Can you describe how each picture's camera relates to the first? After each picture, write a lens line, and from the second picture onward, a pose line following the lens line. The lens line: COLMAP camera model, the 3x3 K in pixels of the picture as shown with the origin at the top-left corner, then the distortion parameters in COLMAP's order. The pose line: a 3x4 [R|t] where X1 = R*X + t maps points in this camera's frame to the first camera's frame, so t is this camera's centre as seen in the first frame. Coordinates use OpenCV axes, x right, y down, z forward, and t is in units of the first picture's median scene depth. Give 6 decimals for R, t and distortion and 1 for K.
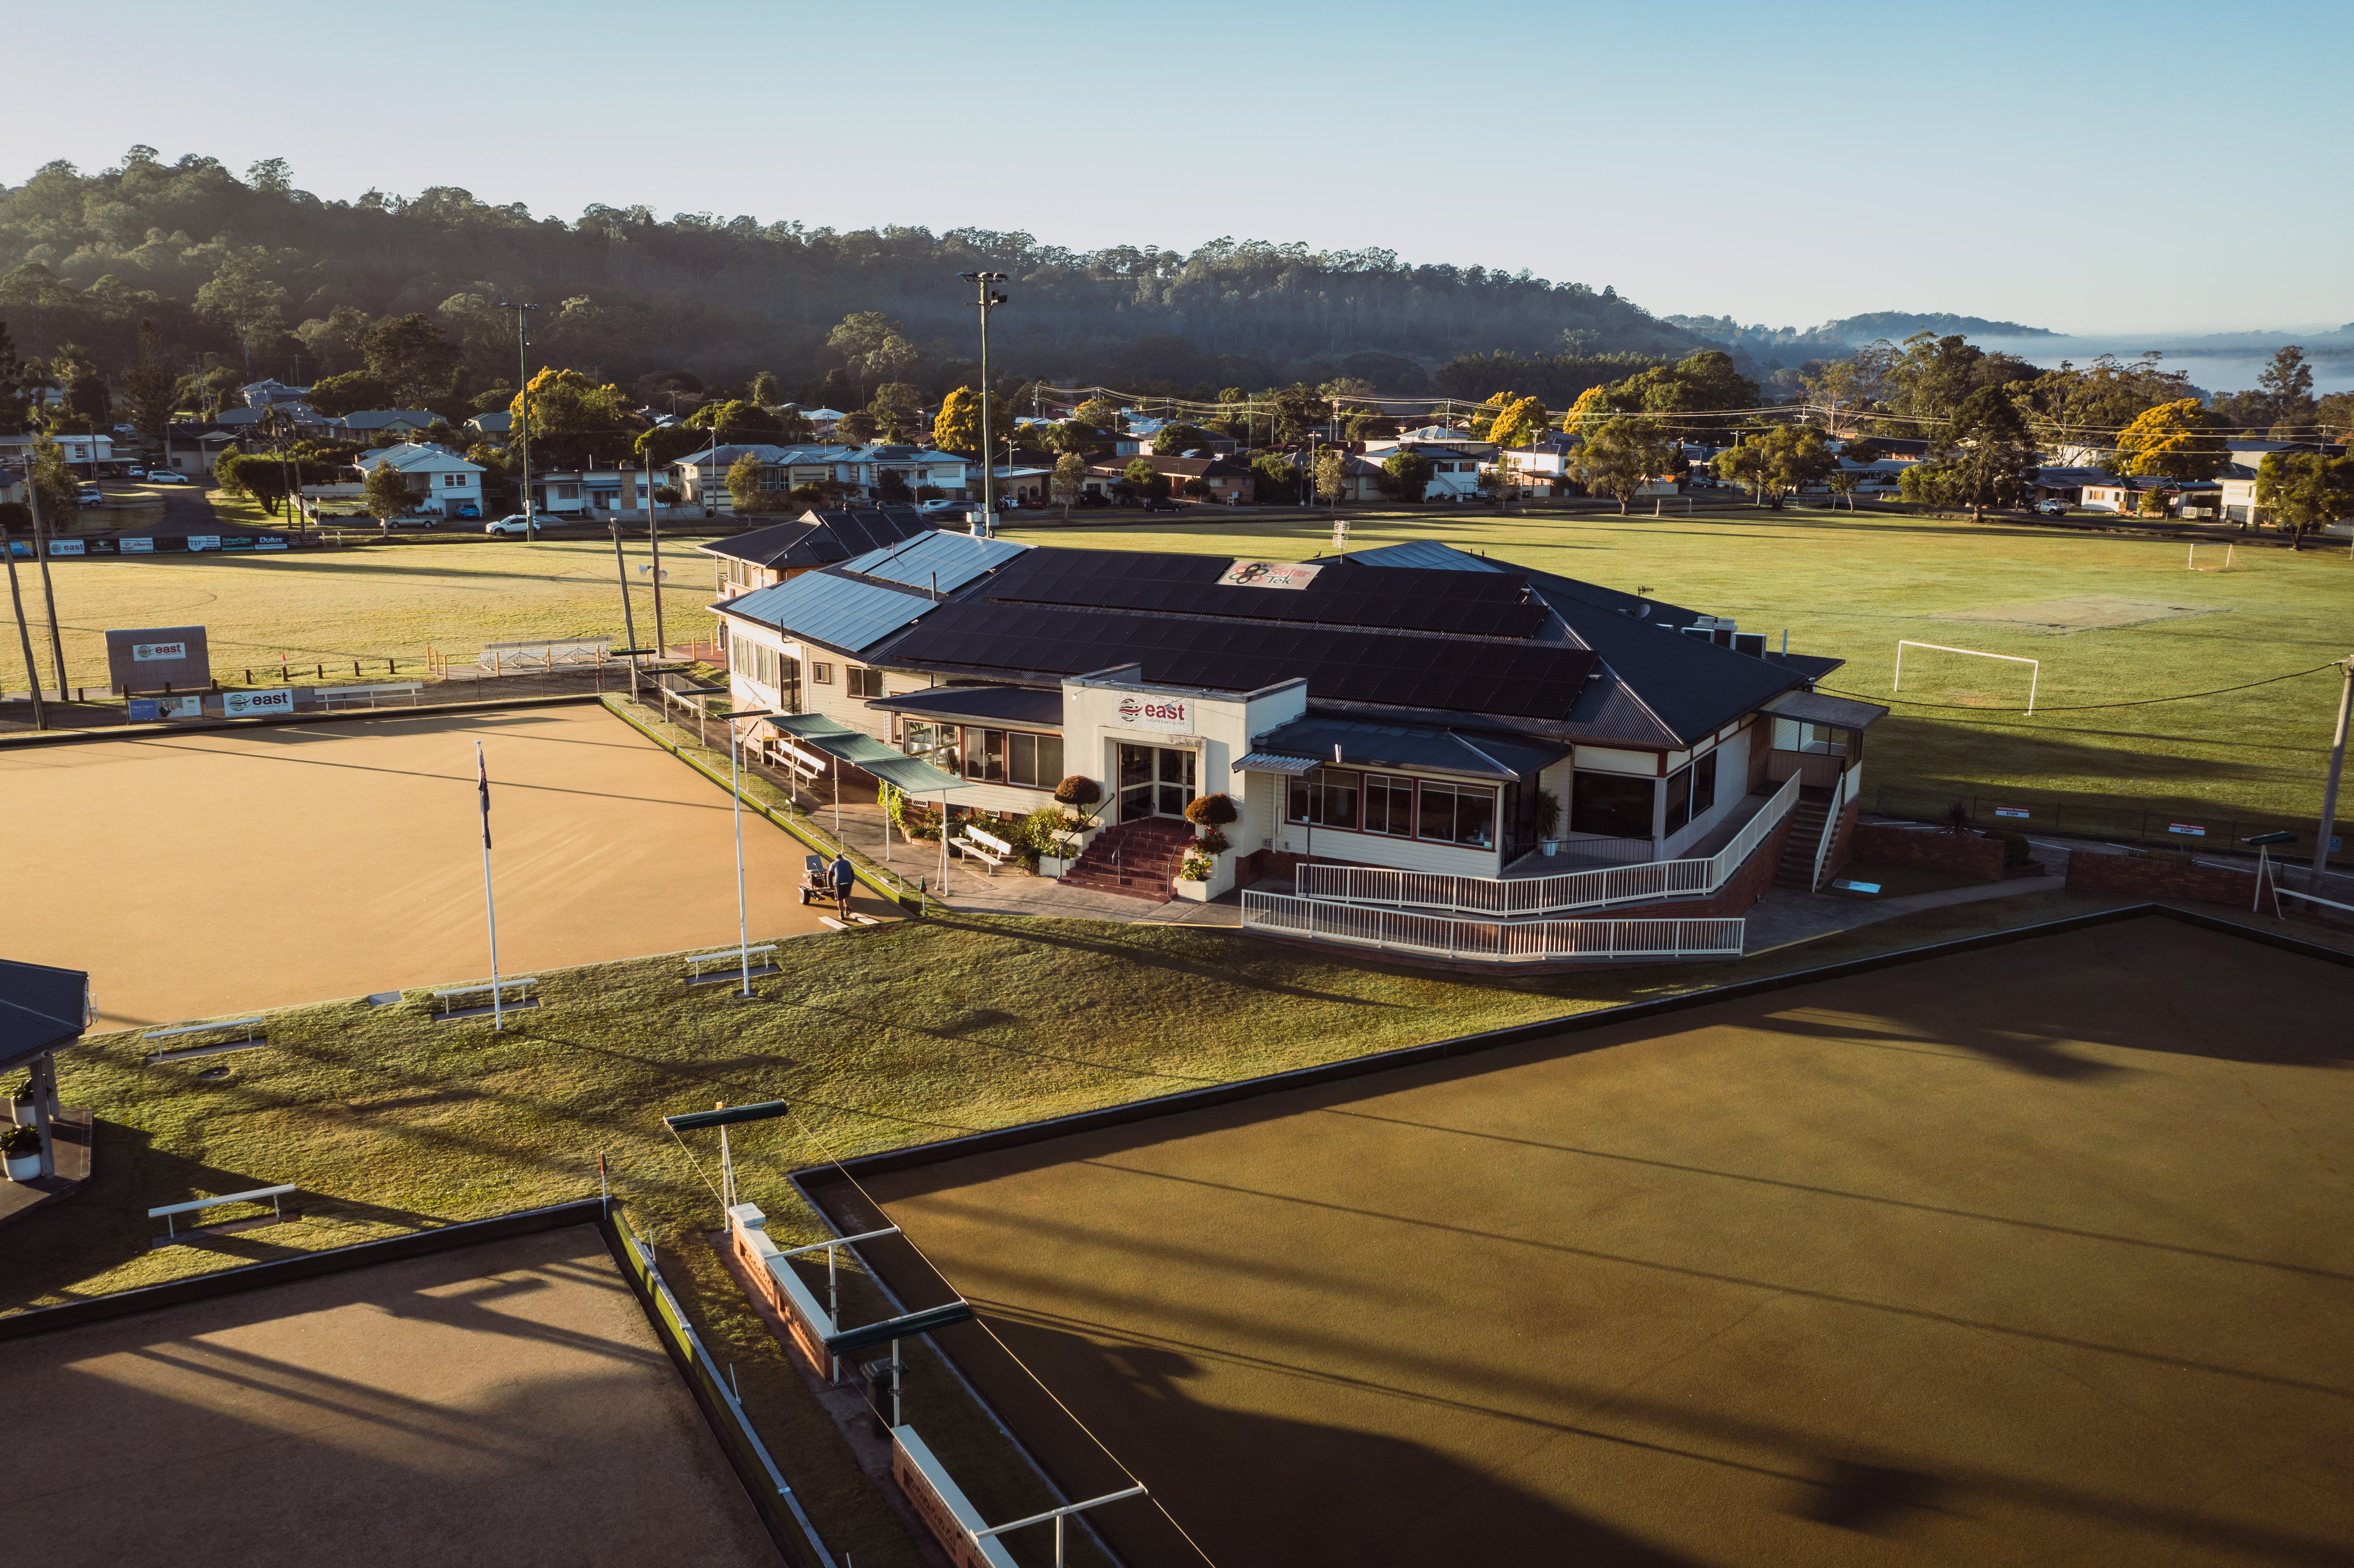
lens RADIAL K [[1910.7, 0, 1177.0], [0, 1910.7, 784.0], [0, 0, 1]] dist [-0.007983, -0.002424]
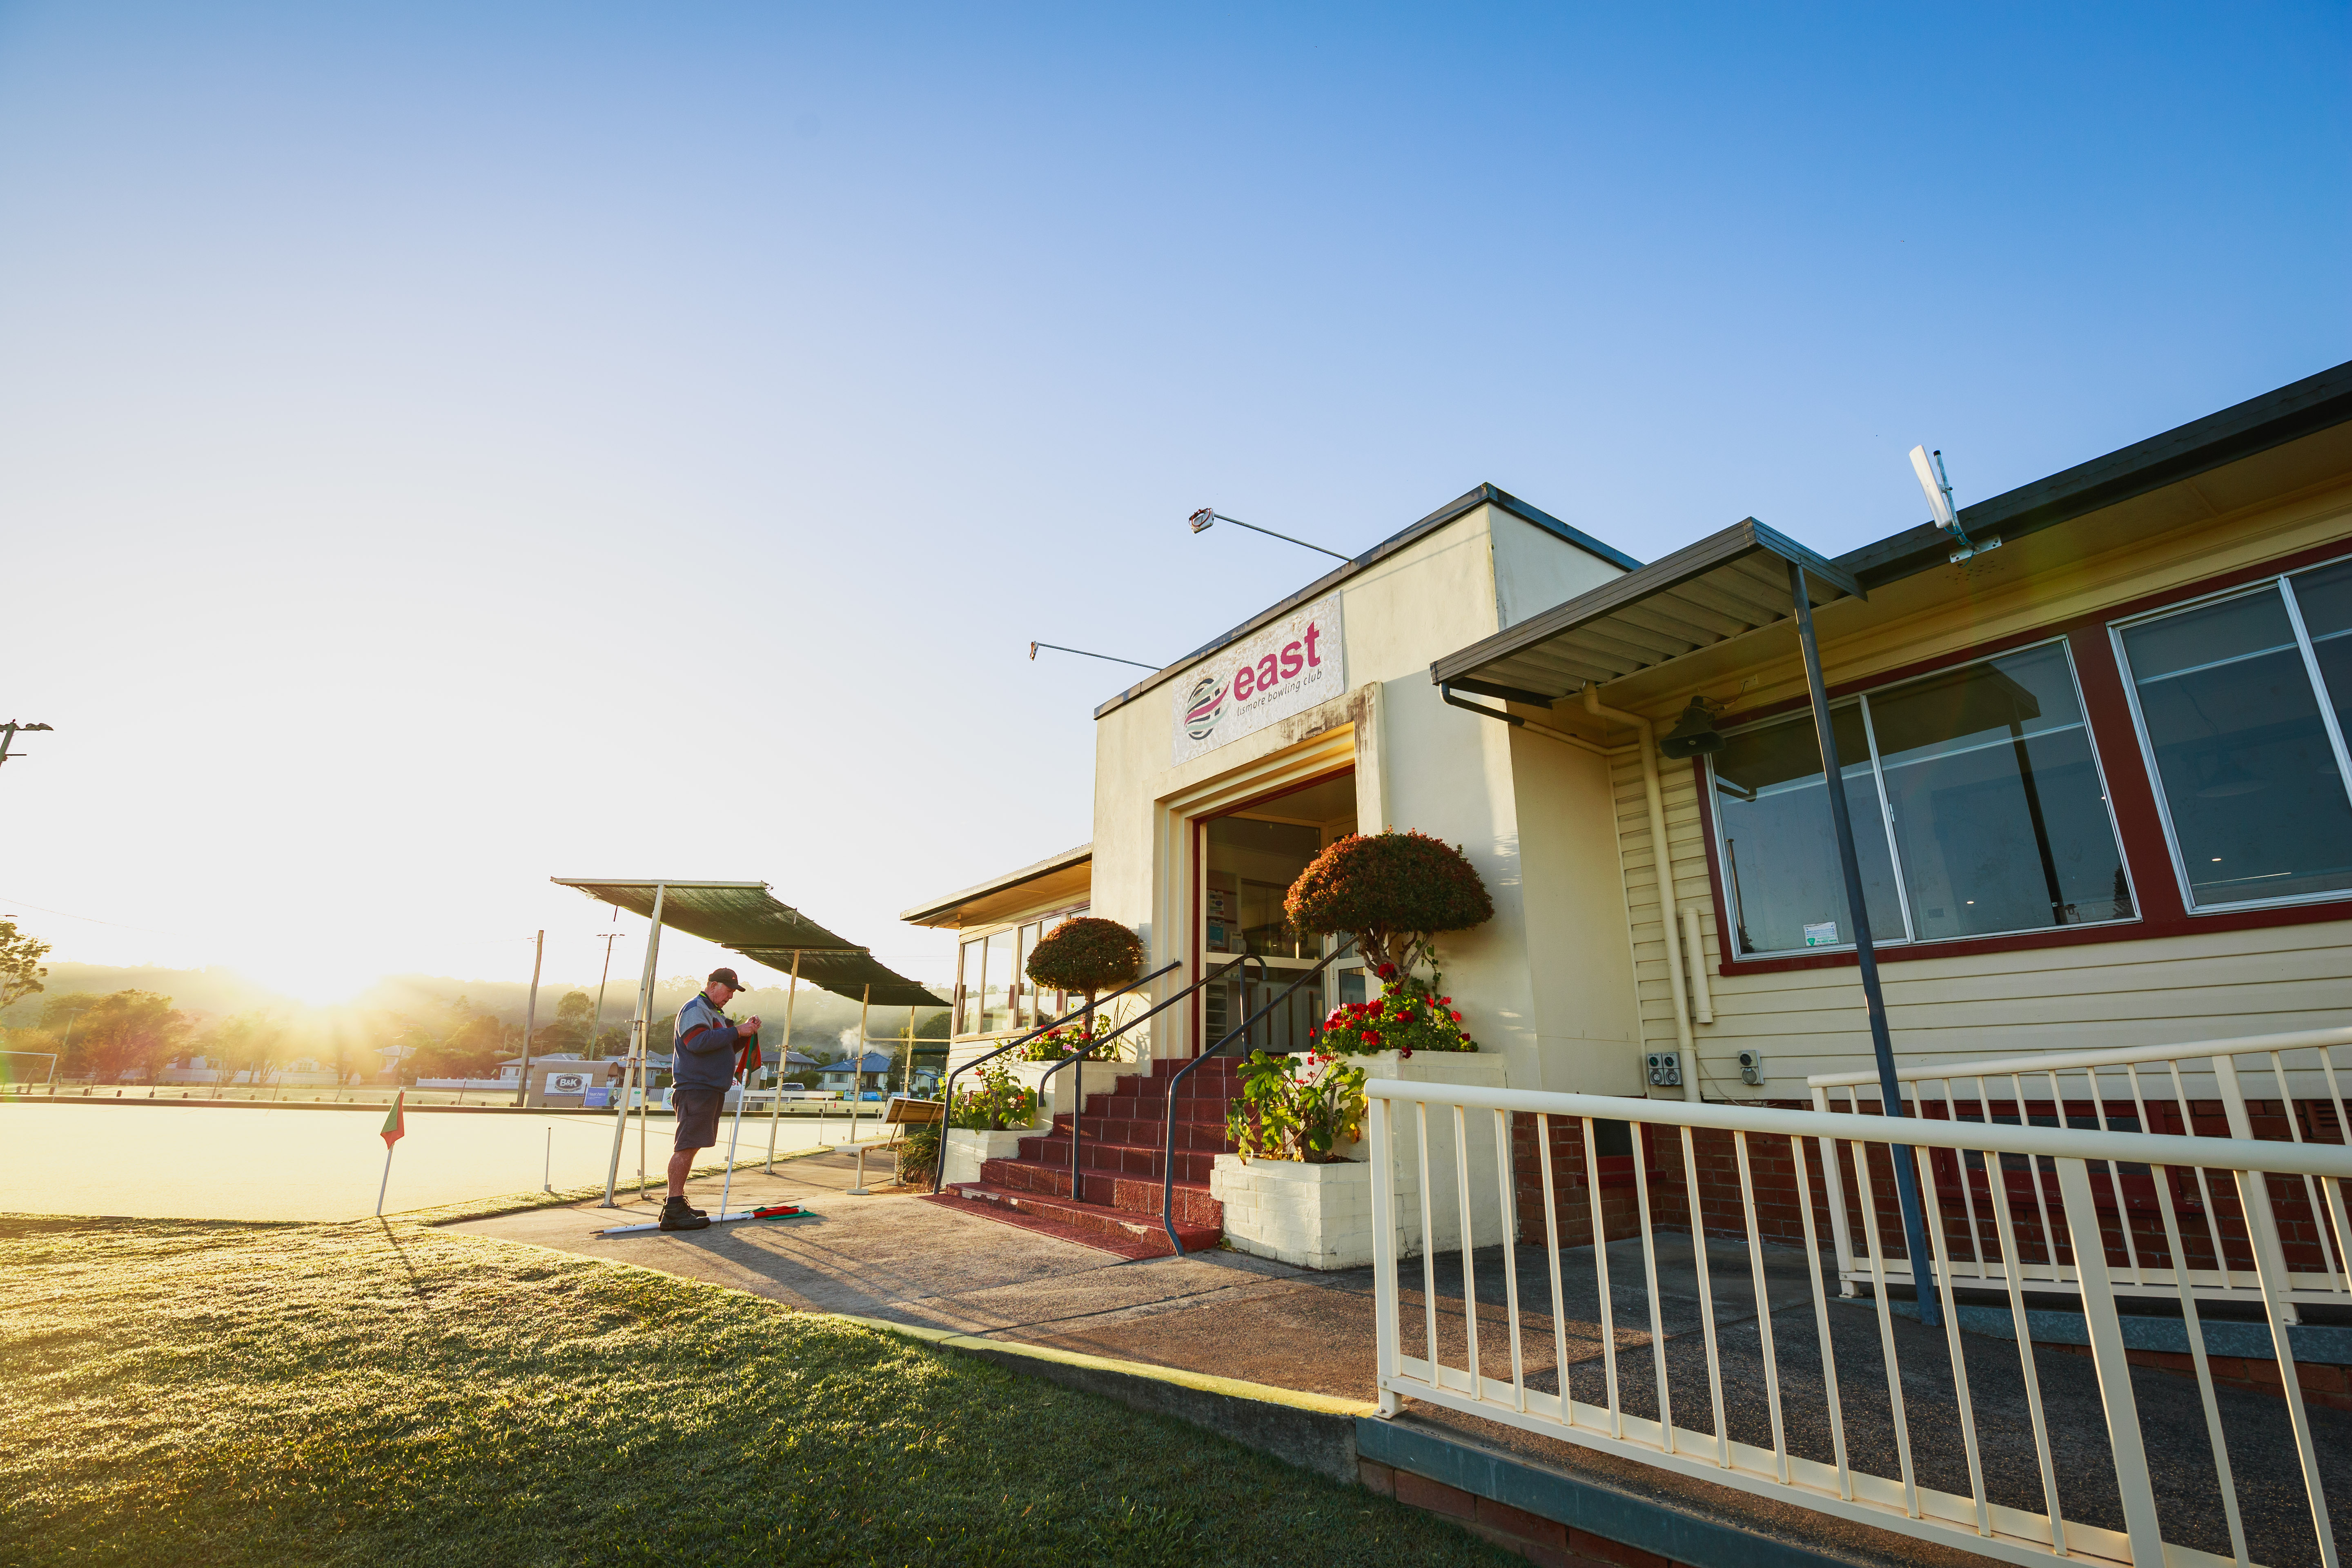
lens RADIAL K [[1021.2, 0, 1186.2], [0, 1021.2, 776.3], [0, 0, 1]] dist [-0.000900, -0.010718]
pose [[0.906483, -0.123383, -0.403814, 0.048837], [-0.092022, 0.875640, -0.474116, 0.064718], [0.412093, 0.466938, 0.782399, 0.838724]]
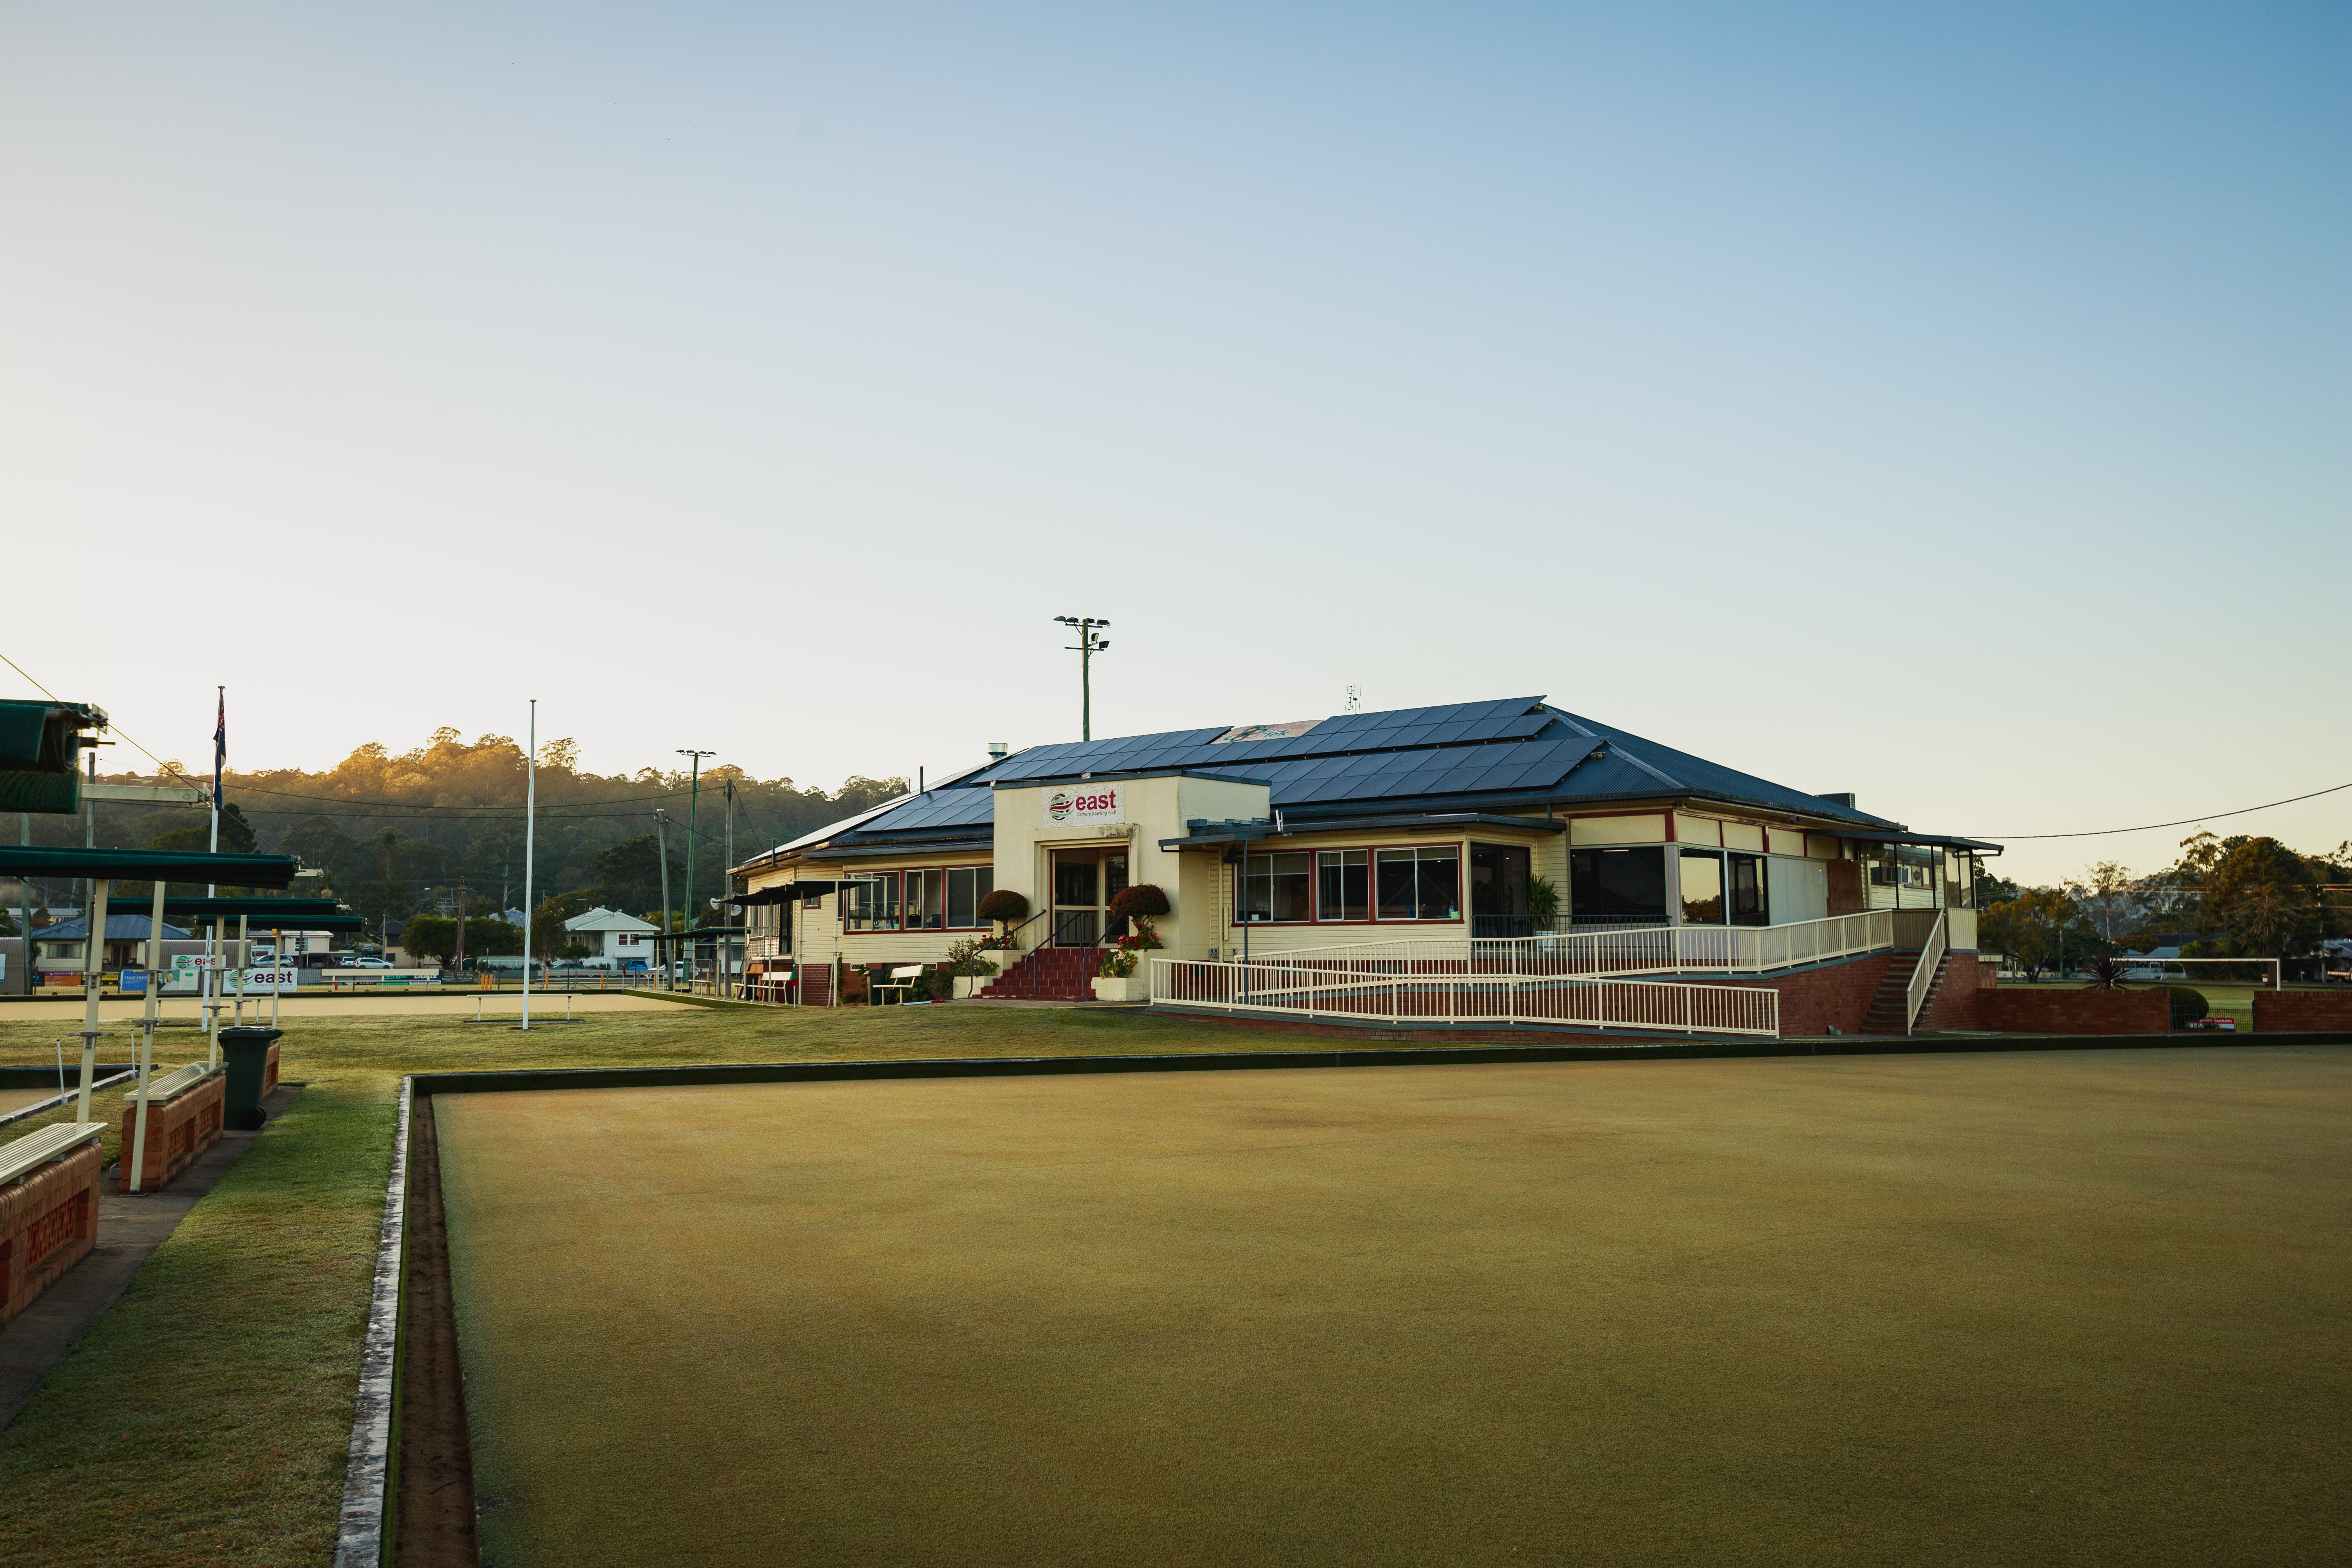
lens RADIAL K [[1938.8, 0, 1176.0], [0, 1938.8, 784.0], [0, 0, 1]] dist [0.042887, -0.004750]
pose [[0.991052, -0.022003, -0.131652, 0.143057], [-0.018573, 0.953992, -0.299256, 0.213080], [0.132179, 0.299023, 0.945047, 0.160835]]
